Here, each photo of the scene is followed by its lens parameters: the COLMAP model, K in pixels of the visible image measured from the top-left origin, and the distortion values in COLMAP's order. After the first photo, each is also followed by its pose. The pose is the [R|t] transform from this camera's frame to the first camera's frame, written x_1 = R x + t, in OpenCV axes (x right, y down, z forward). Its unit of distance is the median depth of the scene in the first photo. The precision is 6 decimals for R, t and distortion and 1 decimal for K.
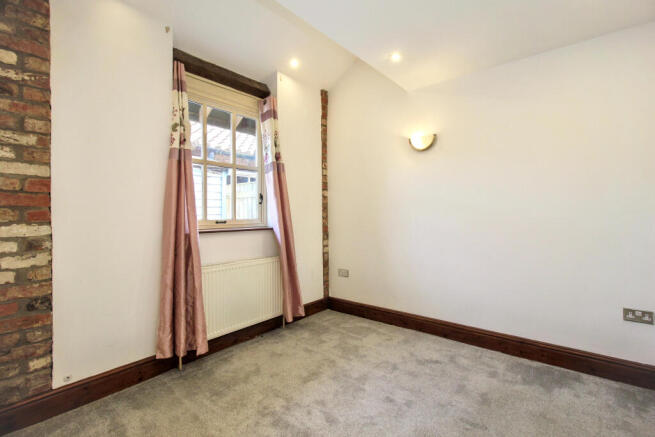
lens RADIAL K [[313.5, 0, 326.4], [0, 313.5, 213.7], [0, 0, 1]] dist [0.001498, -0.000241]
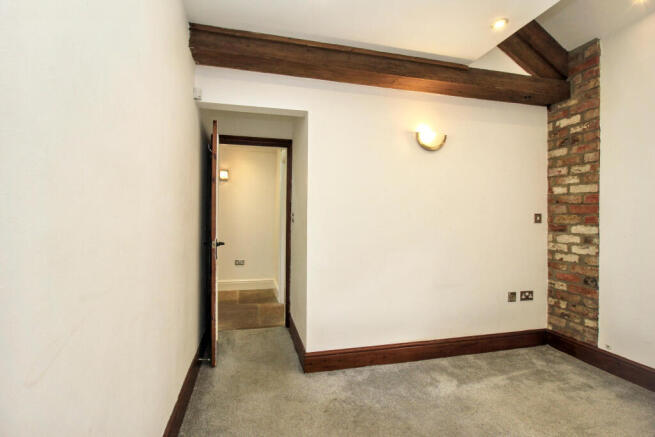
lens RADIAL K [[313.5, 0, 327.1], [0, 313.5, 217.5], [0, 0, 1]] dist [0.001498, -0.000241]
pose [[-0.585357, -0.000353, -0.810776, 0.948147], [-0.010323, 0.999922, 0.007017, -0.001786], [0.810710, 0.012477, -0.585315, 0.864277]]
